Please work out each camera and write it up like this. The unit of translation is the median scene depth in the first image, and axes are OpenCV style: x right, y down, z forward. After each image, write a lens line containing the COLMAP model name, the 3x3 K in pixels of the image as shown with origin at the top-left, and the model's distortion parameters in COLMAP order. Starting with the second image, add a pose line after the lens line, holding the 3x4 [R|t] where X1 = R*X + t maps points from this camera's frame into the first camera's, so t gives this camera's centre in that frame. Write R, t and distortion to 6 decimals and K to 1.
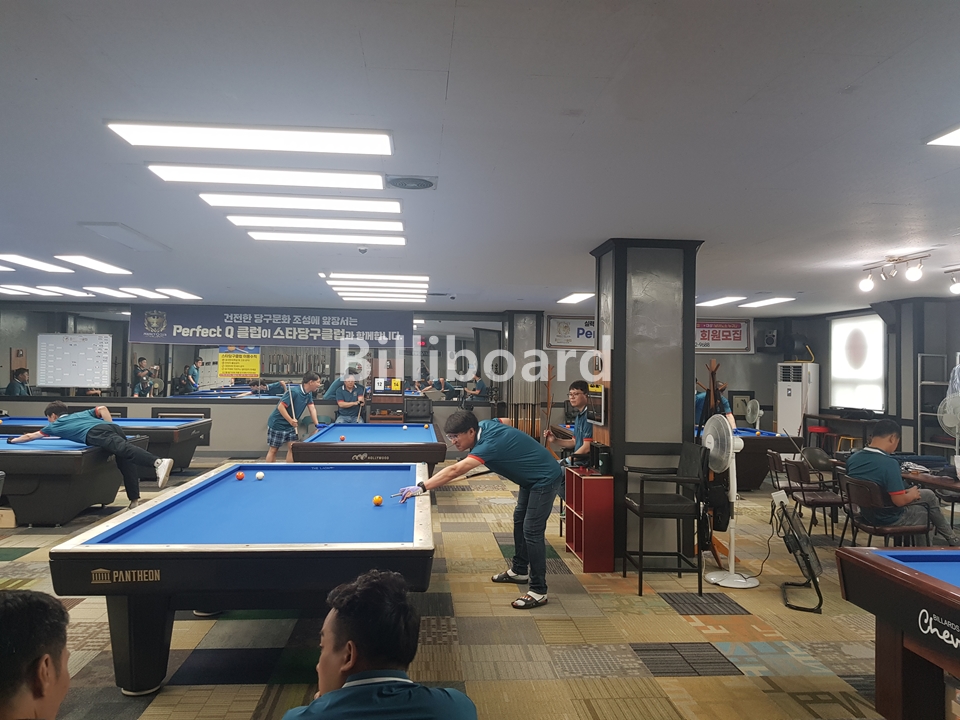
lens RADIAL K [[734.3, 0, 480.0], [0, 734.3, 360.0], [0, 0, 1]] dist [0.079826, -0.124217]
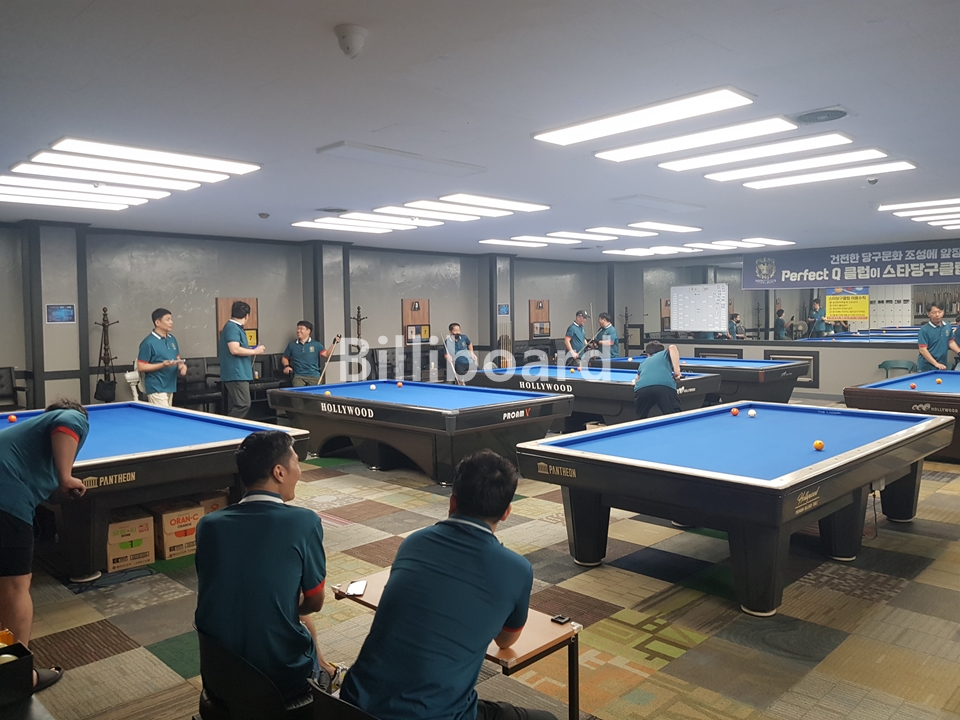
lens RADIAL K [[739.1, 0, 480.0], [0, 739.1, 360.0], [0, 0, 1]] dist [0.004853, -0.061631]
pose [[0.638032, 0.020404, -0.769740, 0.285165], [0.038866, 0.997521, 0.058658, 0.001042], [0.769029, -0.067342, 0.635657, 0.029983]]
